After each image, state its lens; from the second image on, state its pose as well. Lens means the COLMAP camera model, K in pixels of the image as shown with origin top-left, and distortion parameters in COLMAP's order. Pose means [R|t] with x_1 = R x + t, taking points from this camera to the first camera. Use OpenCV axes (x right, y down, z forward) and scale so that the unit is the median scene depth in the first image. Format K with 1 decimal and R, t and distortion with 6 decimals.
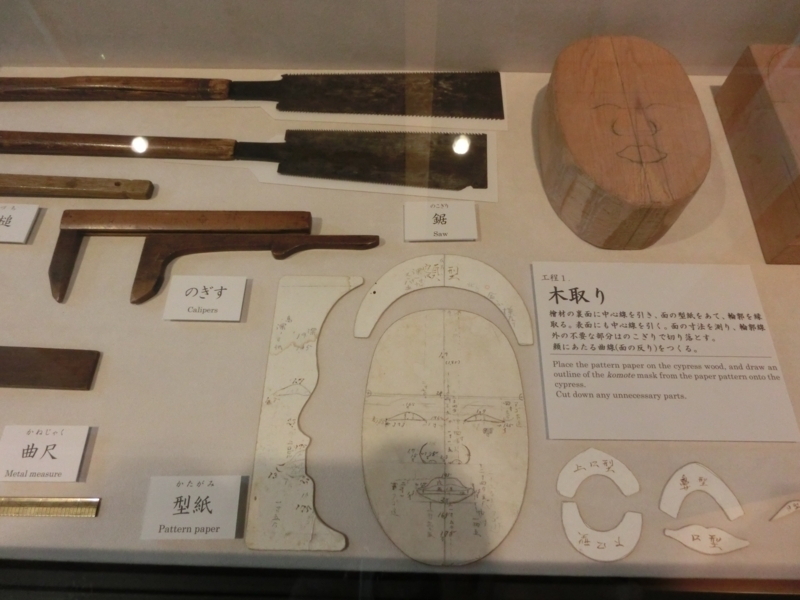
lens RADIAL K [[557.9, 0, 400.0], [0, 557.9, 300.0], [0, 0, 1]] dist [-0.044386, 0.030639]
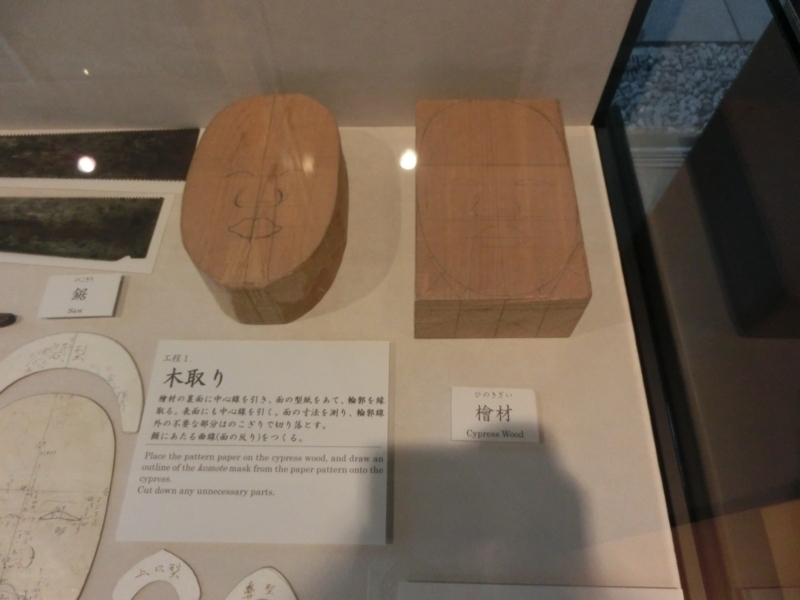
lens RADIAL K [[557.9, 0, 400.0], [0, 557.9, 300.0], [0, 0, 1]] dist [-0.044386, 0.030639]
pose [[0.999890, -0.013467, -0.006235, 0.696327], [0.013403, 0.999858, -0.010187, -0.130333], [0.006372, 0.010103, 0.999929, 0.057553]]
